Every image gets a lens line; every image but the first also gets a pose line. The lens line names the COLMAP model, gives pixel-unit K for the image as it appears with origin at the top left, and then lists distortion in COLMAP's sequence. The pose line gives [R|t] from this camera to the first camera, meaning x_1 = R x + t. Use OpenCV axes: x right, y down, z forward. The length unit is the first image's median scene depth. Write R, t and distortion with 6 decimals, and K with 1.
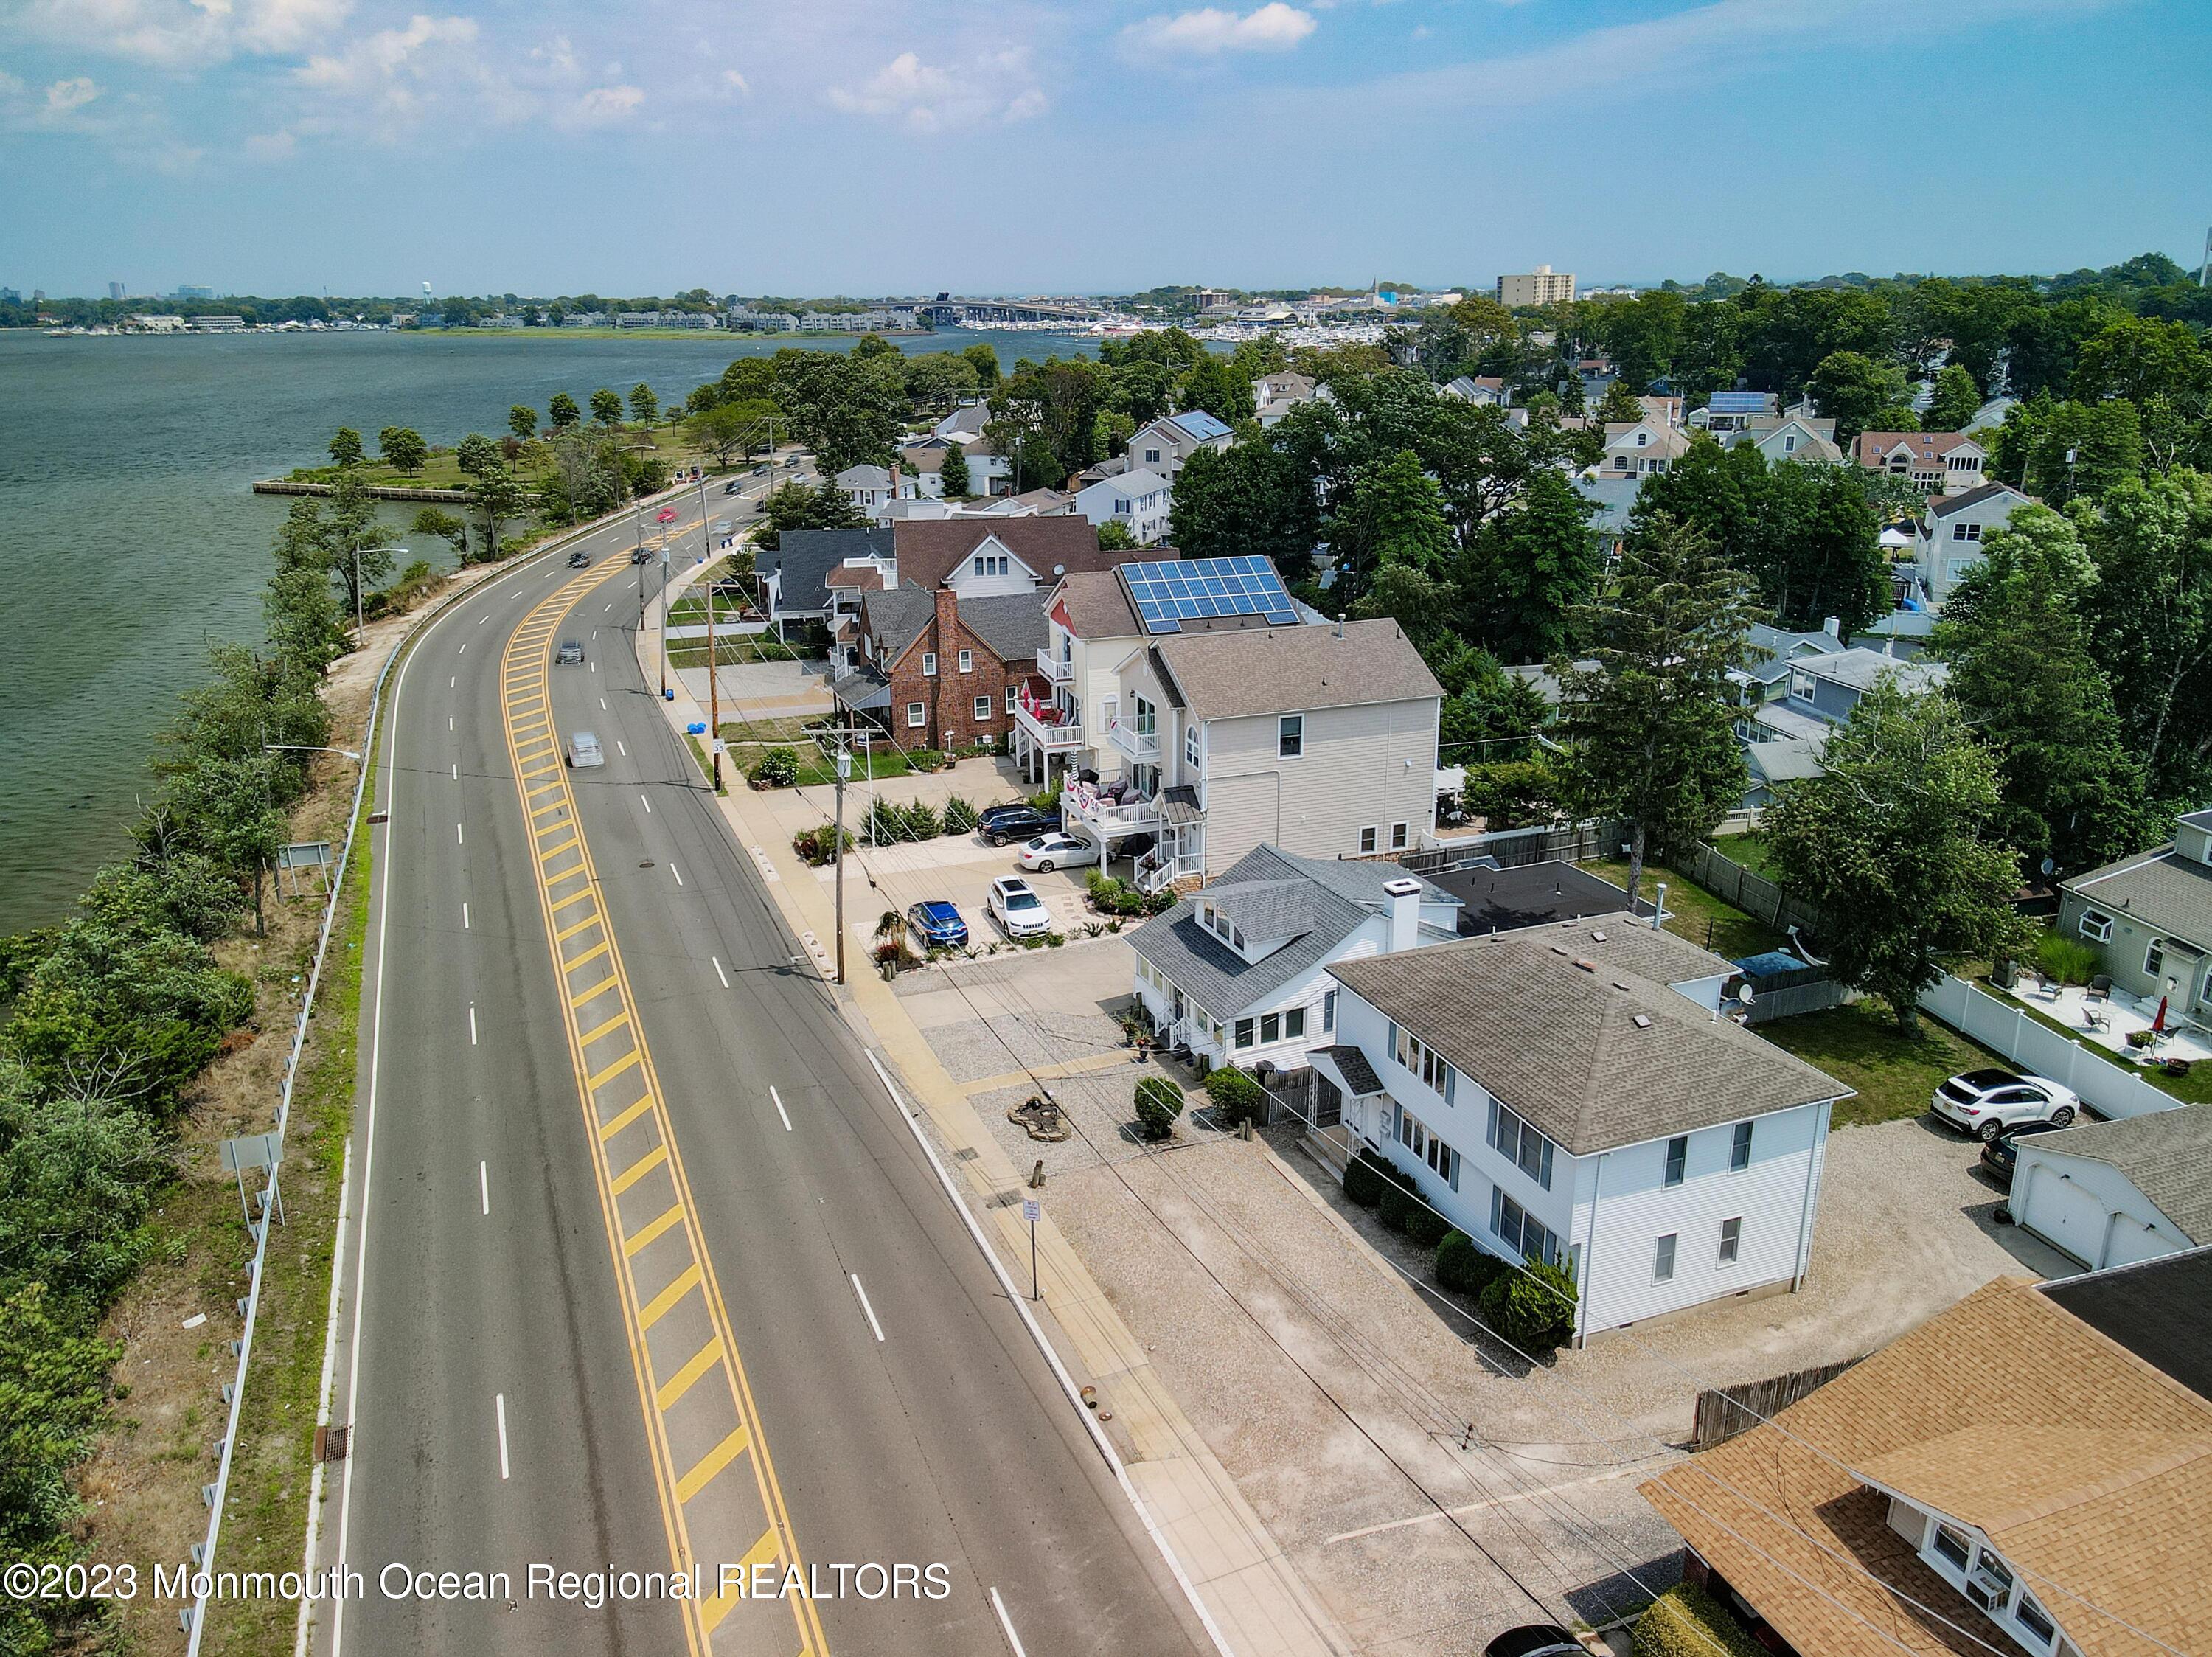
lens RADIAL K [[1605.8, 0, 1040.2], [0, 1605.8, 859.1], [0, 0, 1]] dist [0.012701, 0.011334]
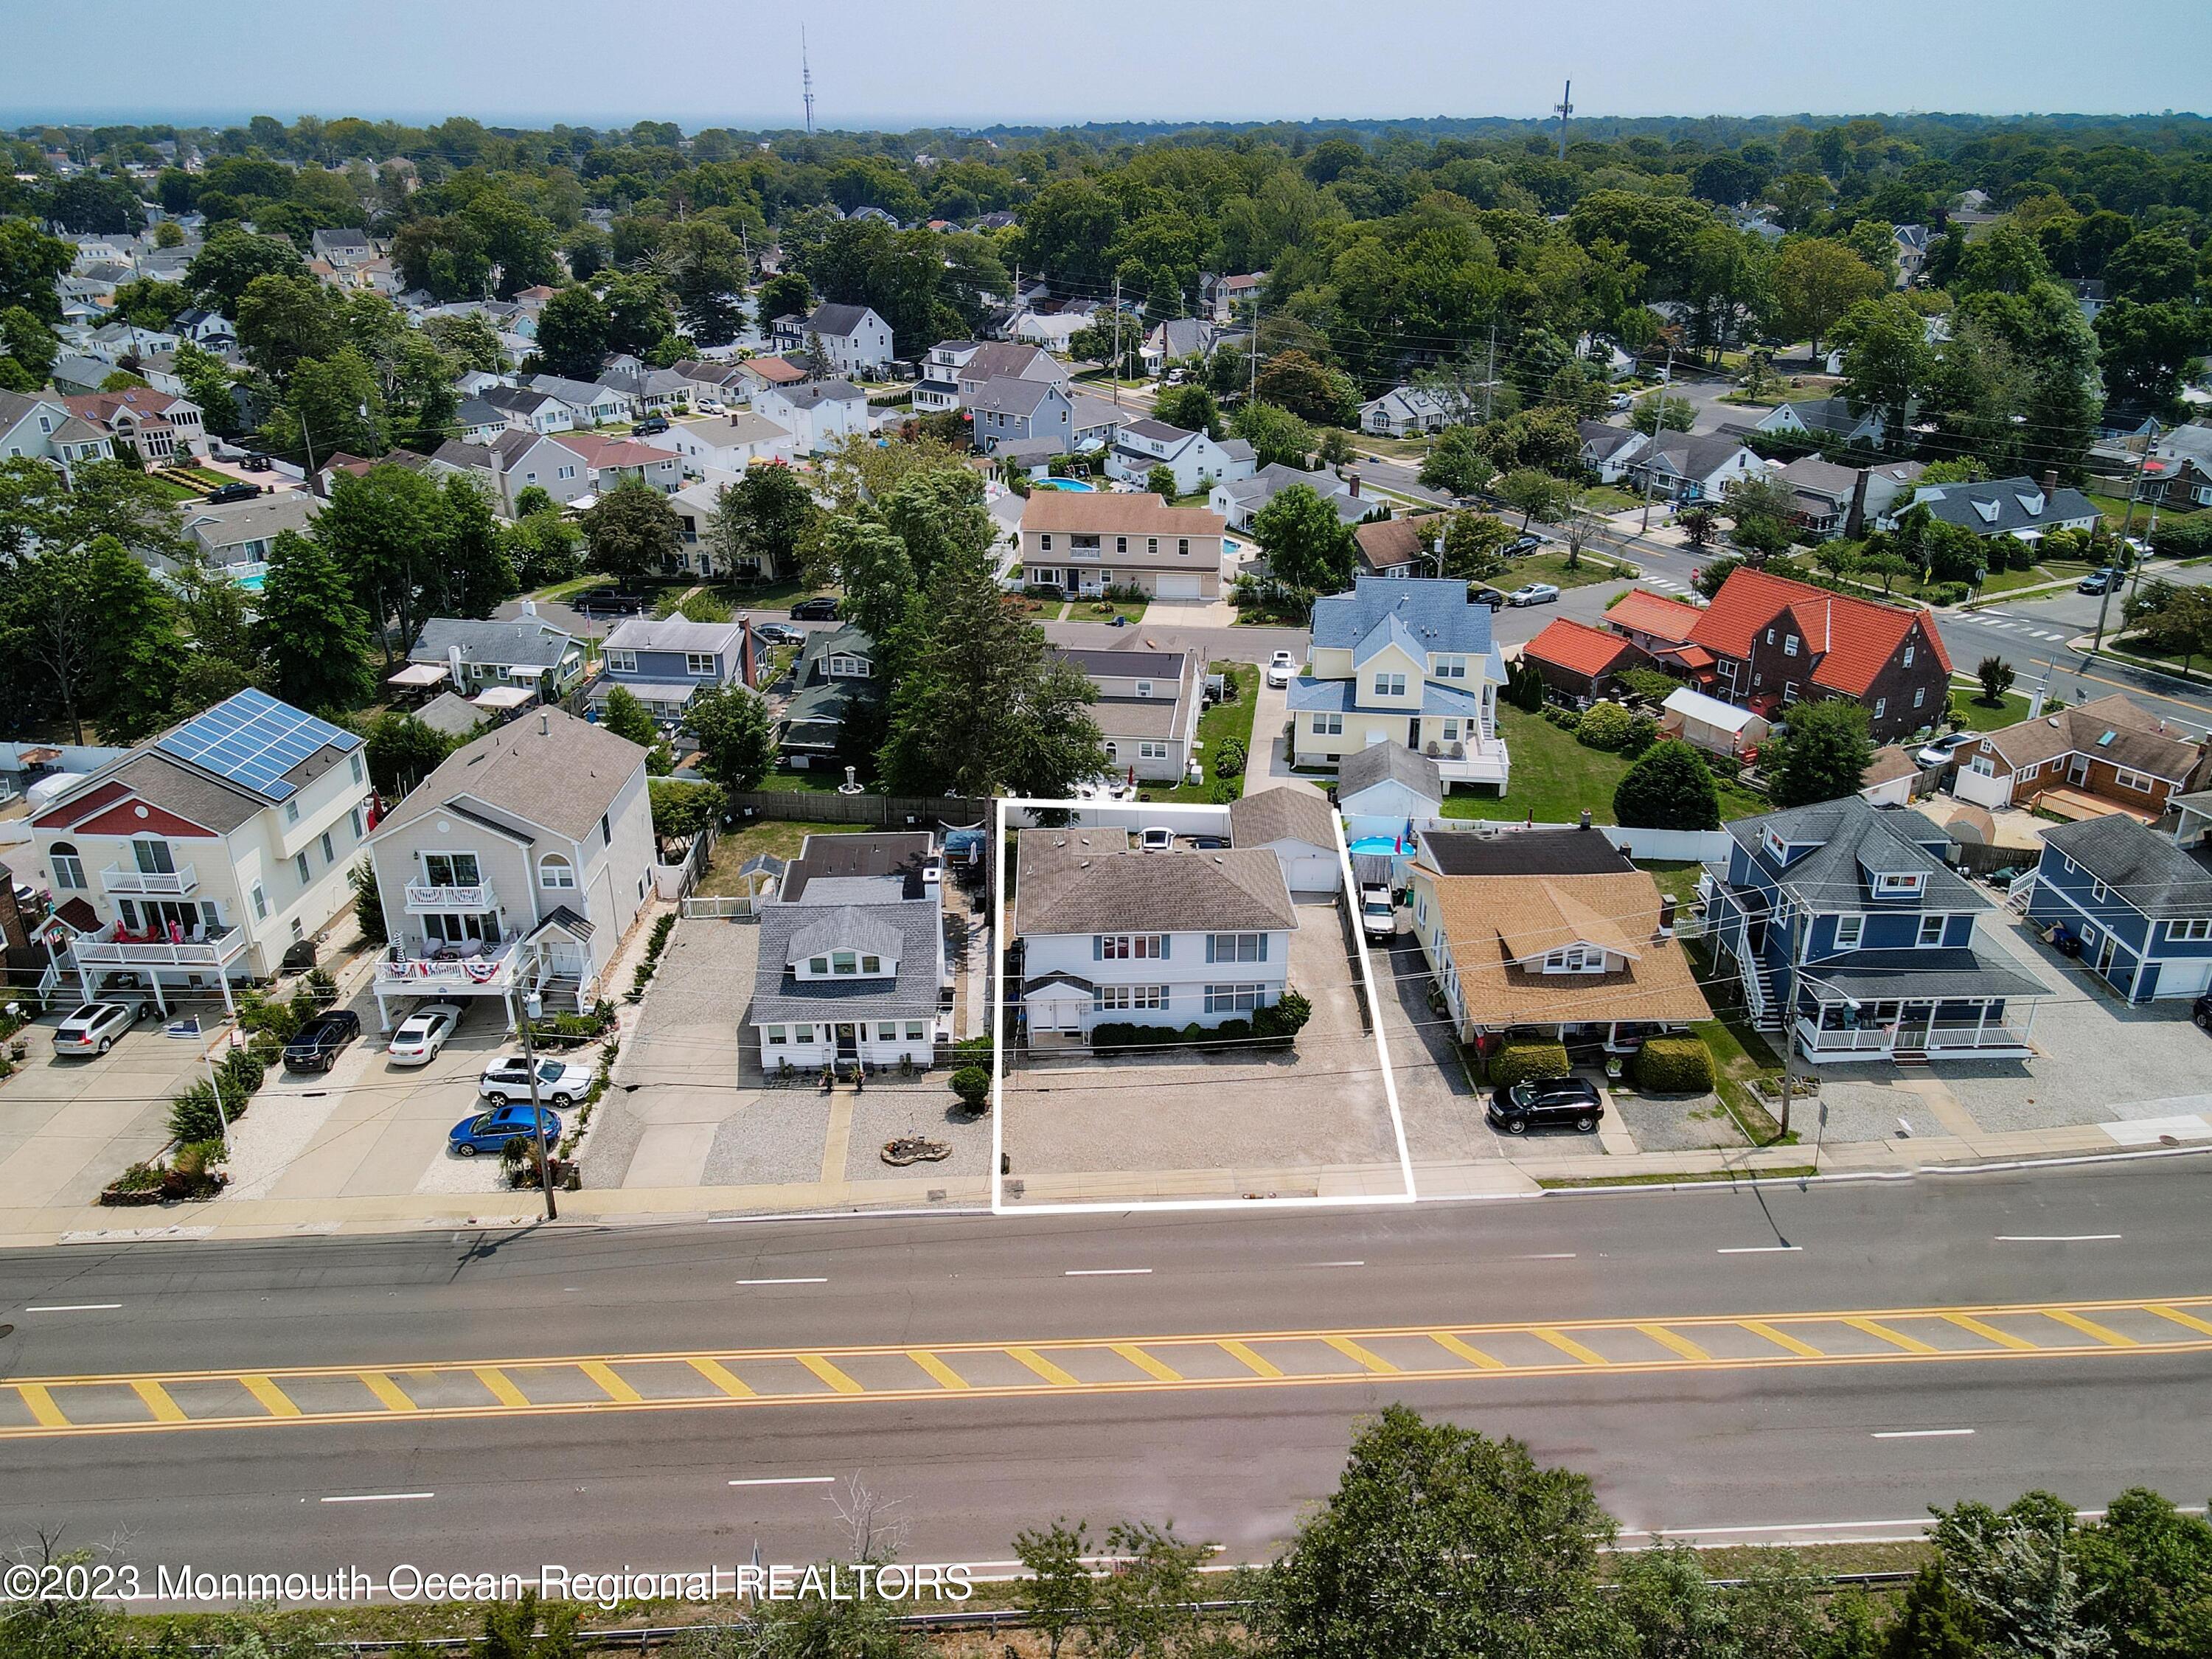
lens RADIAL K [[1605.7, 0, 1121.6], [0, 1605.7, 818.7], [0, 0, 1]] dist [0.012701, 0.011334]
pose [[0.307234, -0.367455, 0.877829, -0.721927], [0.314441, 0.909832, 0.270800, -0.275098], [-0.898184, 0.192826, 0.395074, 0.227874]]
